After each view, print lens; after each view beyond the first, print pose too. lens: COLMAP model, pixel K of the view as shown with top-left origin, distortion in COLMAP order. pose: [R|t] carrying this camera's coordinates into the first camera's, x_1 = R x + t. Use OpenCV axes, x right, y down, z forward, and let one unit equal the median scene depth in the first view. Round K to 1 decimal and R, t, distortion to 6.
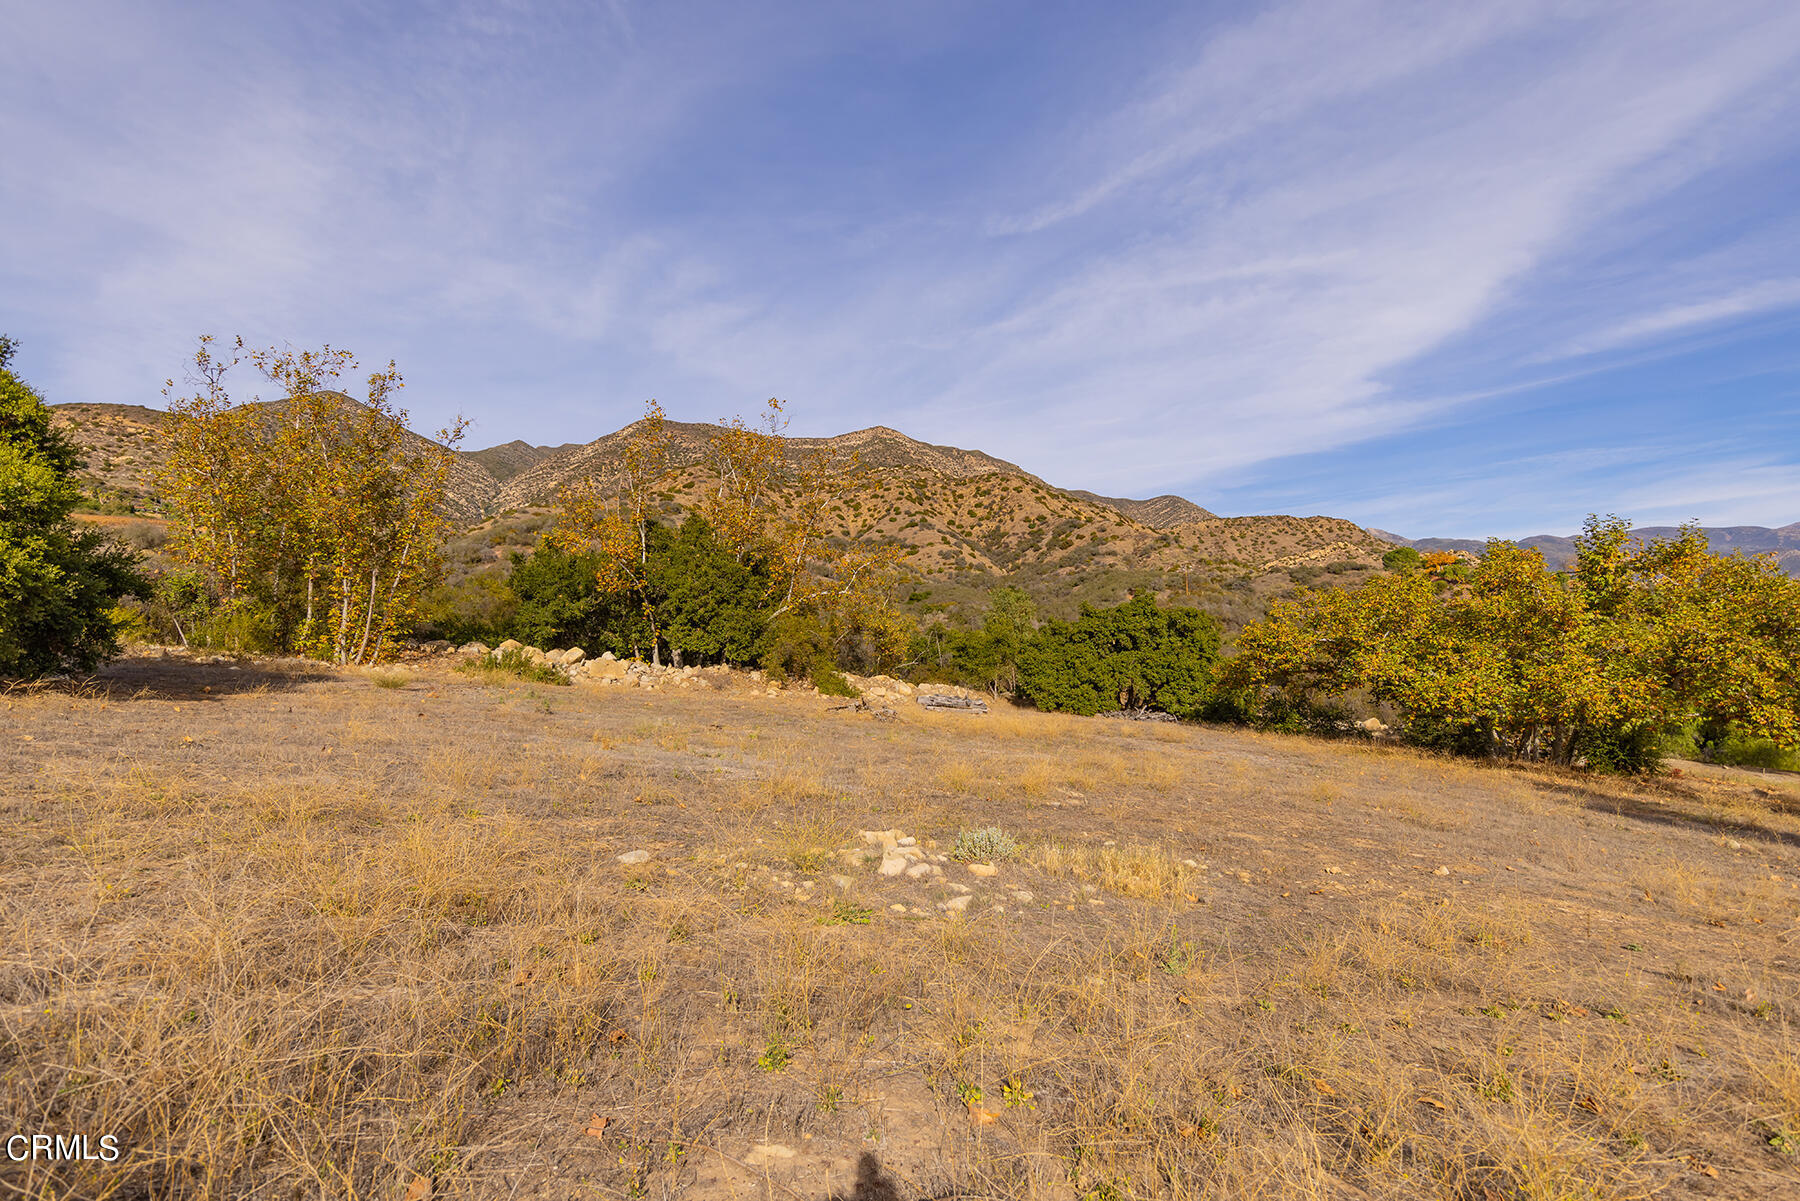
lens RADIAL K [[844.5, 0, 908.4], [0, 844.5, 593.5], [0, 0, 1]] dist [0.008531, -0.000840]
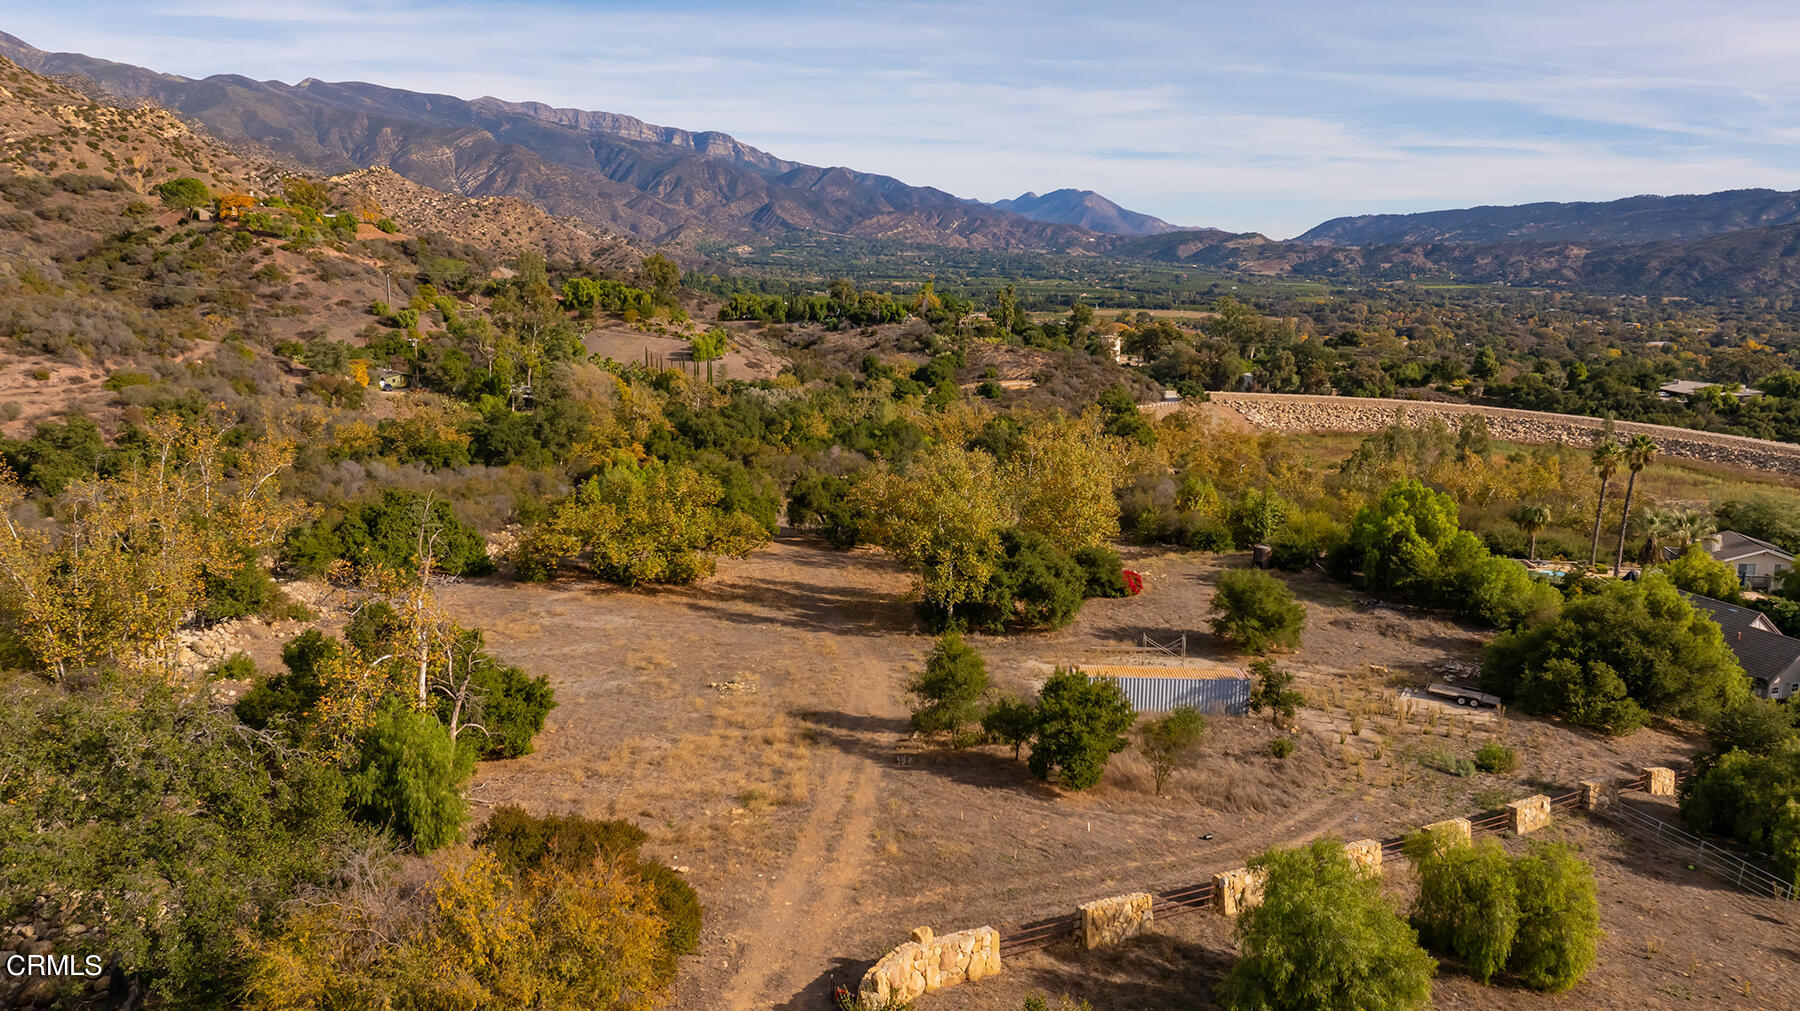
lens RADIAL K [[1266.2, 0, 899.2], [0, 1266.2, 506.9], [0, 0, 1]] dist [-0.038522, 0.042292]
pose [[0.436410, -0.164874, 0.884513, -0.113004], [-0.089469, 0.970243, 0.224997, -0.047572], [-0.895289, -0.177327, 0.408673, -0.054859]]
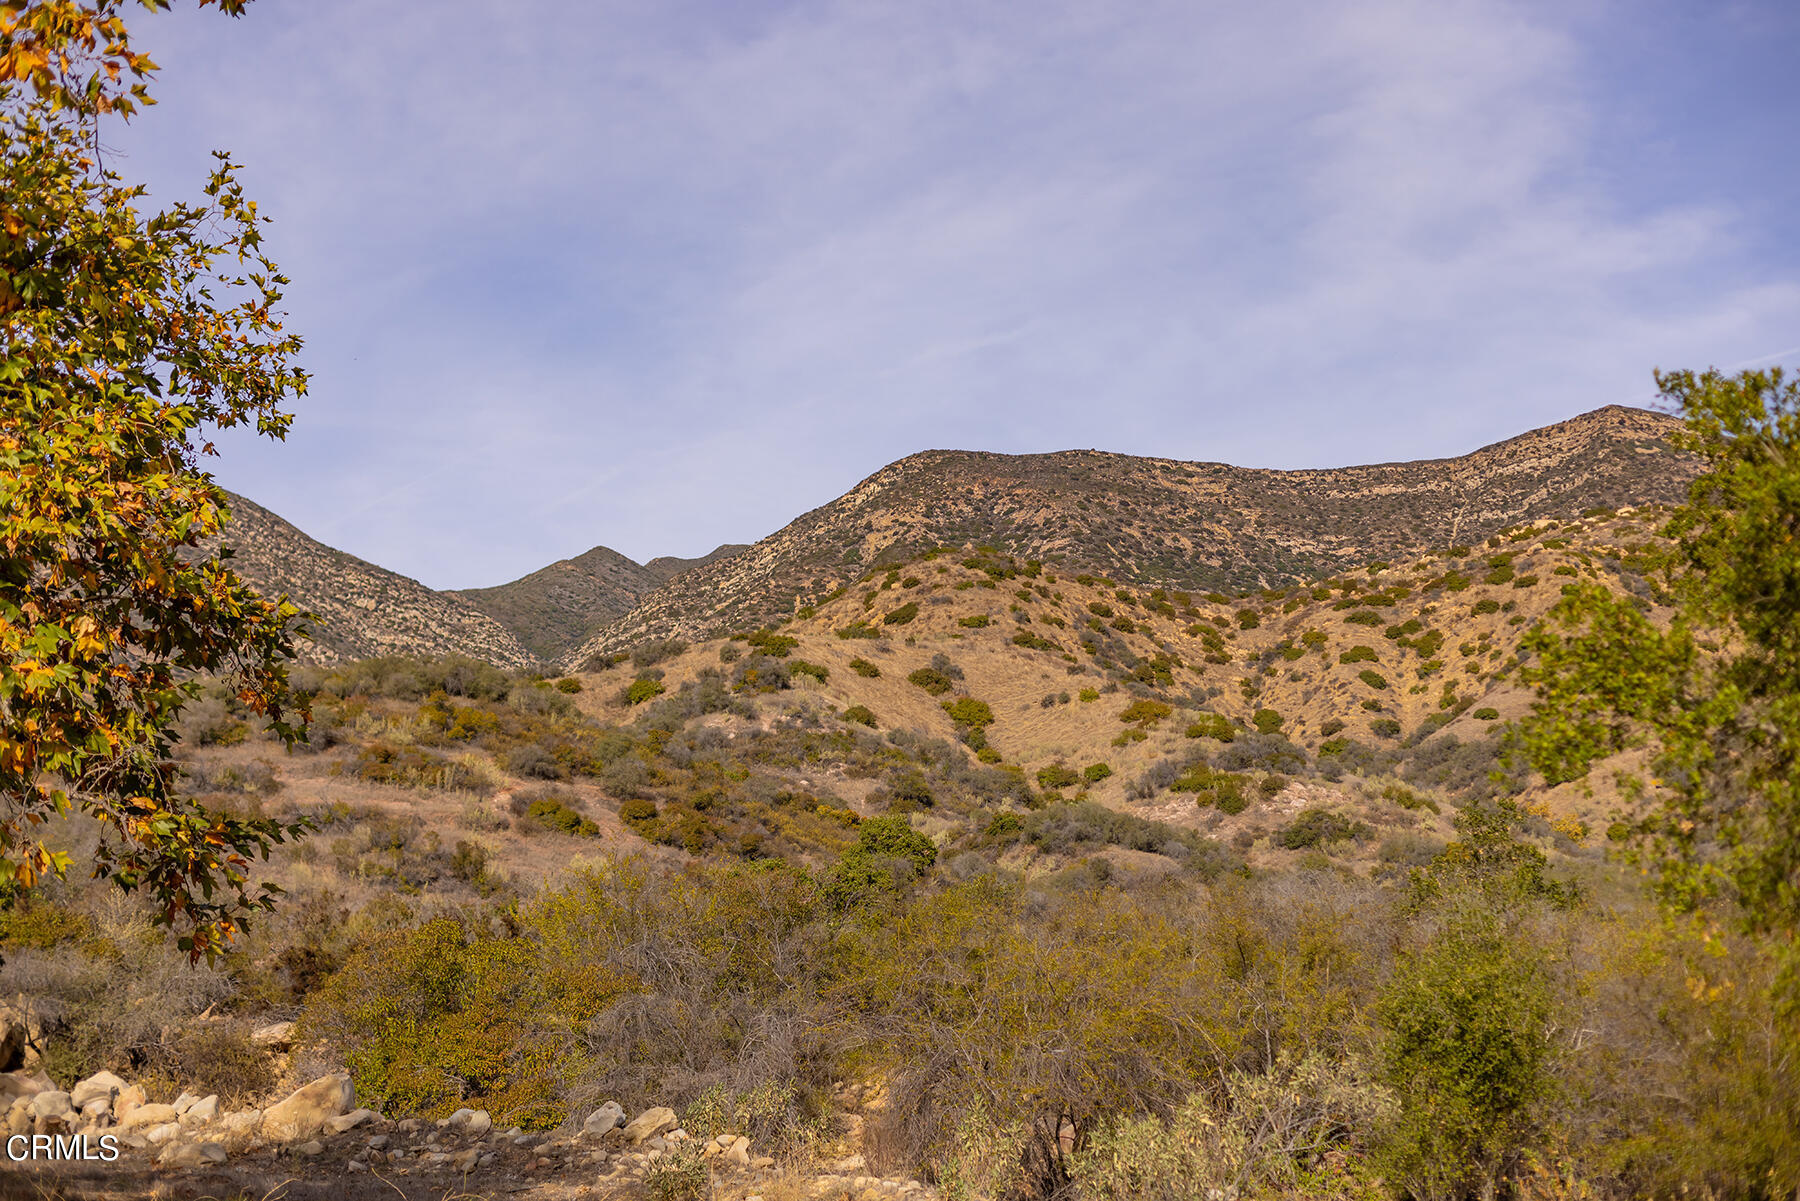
lens RADIAL K [[2561.6, 0, 912.0], [0, 2561.6, 604.2], [0, 0, 1]] dist [0.023576, 0.000000]
pose [[0.945246, -0.078133, -0.316869, 0.076895], [0.034911, 0.989556, -0.139858, 0.011824], [0.324487, 0.121138, 0.938101, 0.048782]]
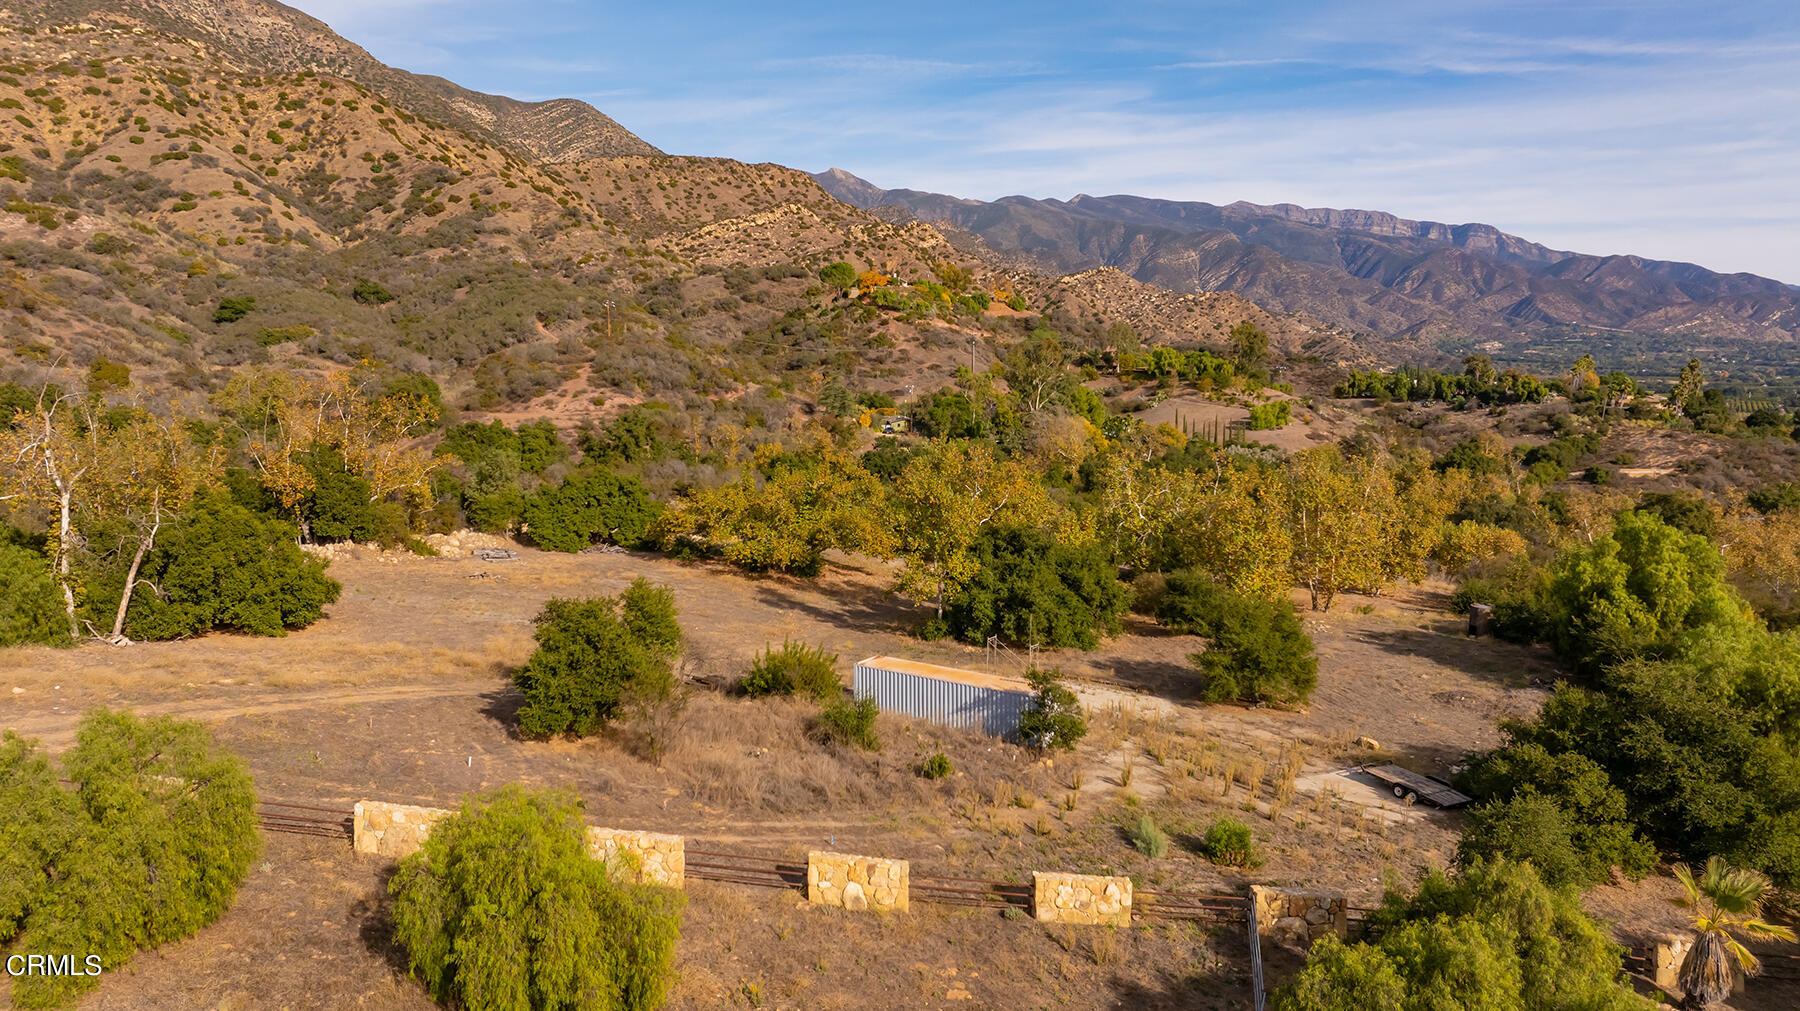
lens RADIAL K [[1266.2, 0, 898.2], [0, 1266.2, 501.0], [0, 0, 1]] dist [-0.038522, 0.042292]
pose [[0.850951, -0.052178, 0.522647, -0.043495], [-0.055163, 0.980672, 0.187720, -0.036970], [-0.522341, -0.188571, 0.831626, -0.111898]]
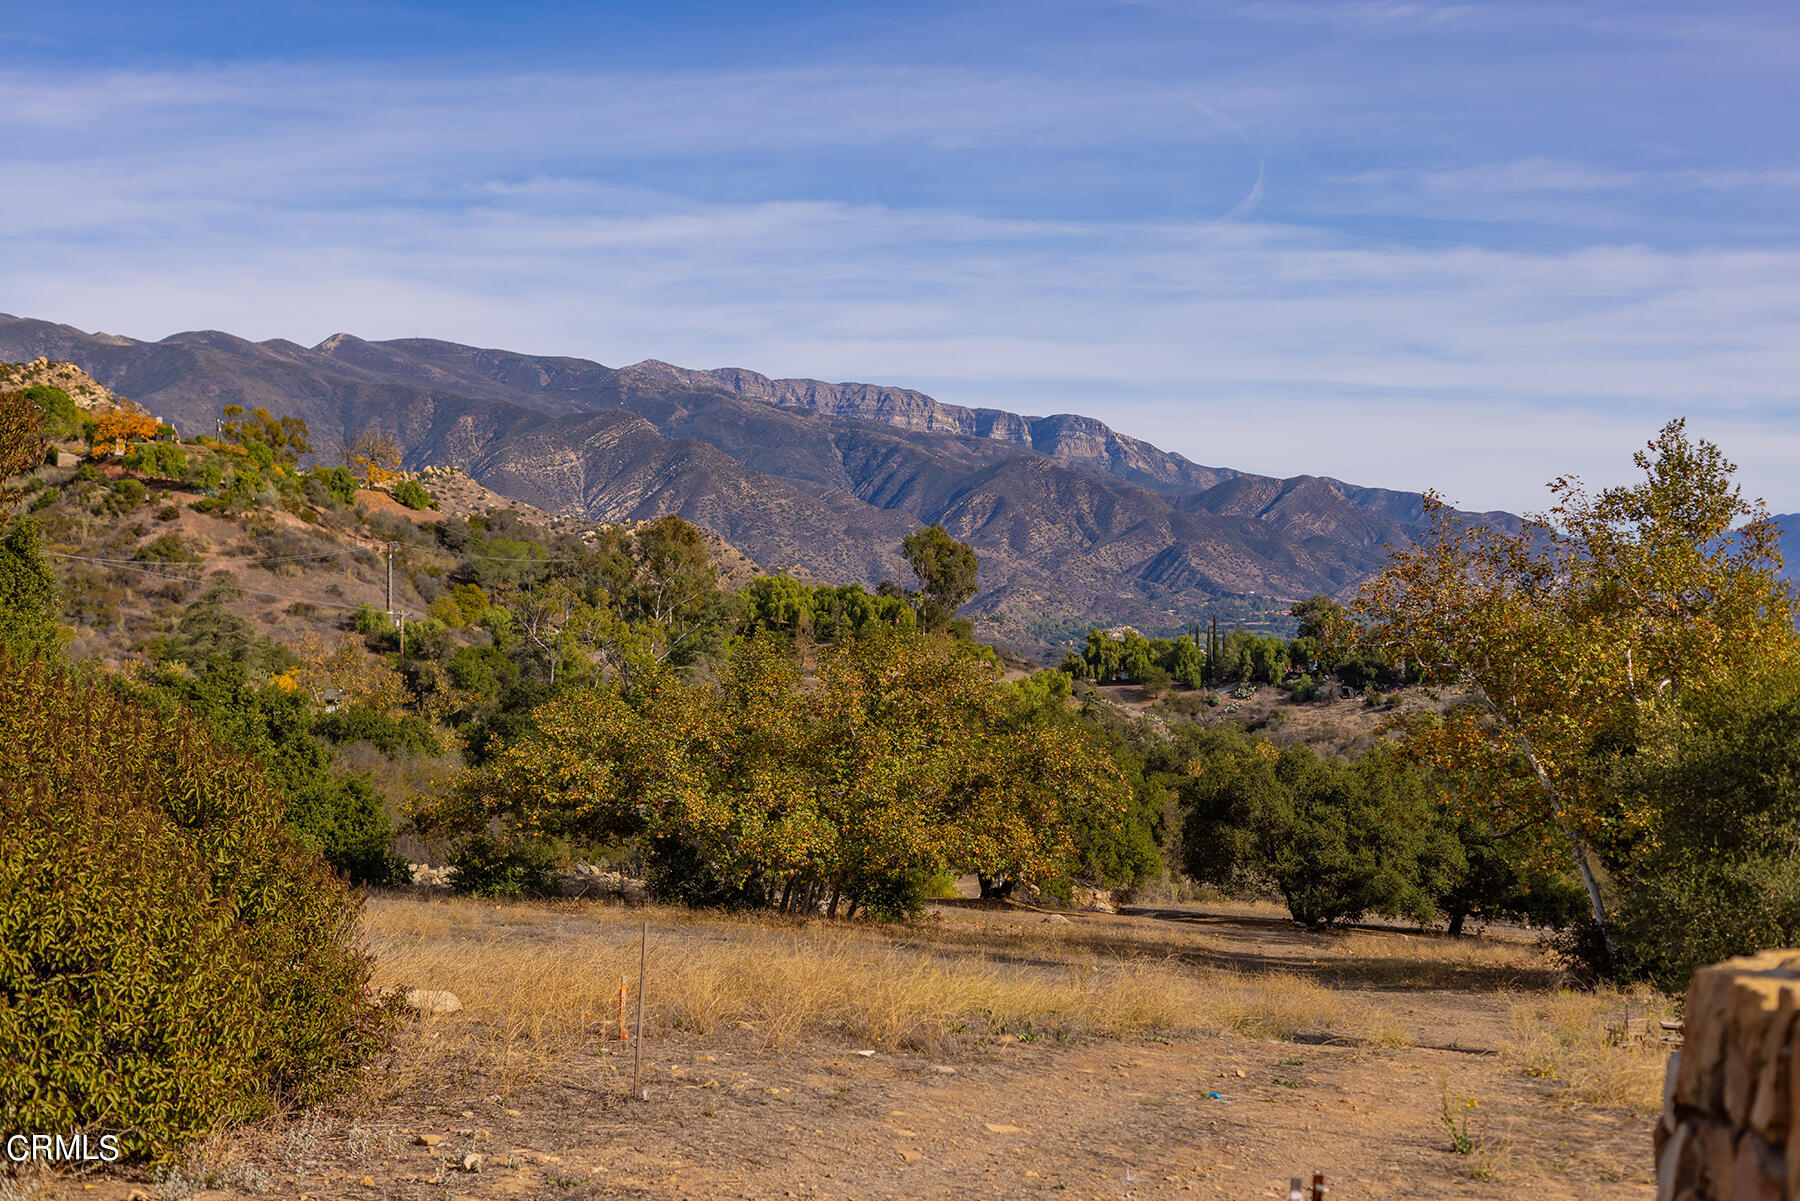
lens RADIAL K [[2561.6, 0, 906.6], [0, 2561.6, 599.7], [0, 0, 1]] dist [0.023576, 0.000000]
pose [[0.610438, 0.024186, 0.791694, -0.070311], [-0.075336, 0.996775, 0.027637, -0.010899], [-0.788473, -0.076513, 0.610292, -0.034574]]
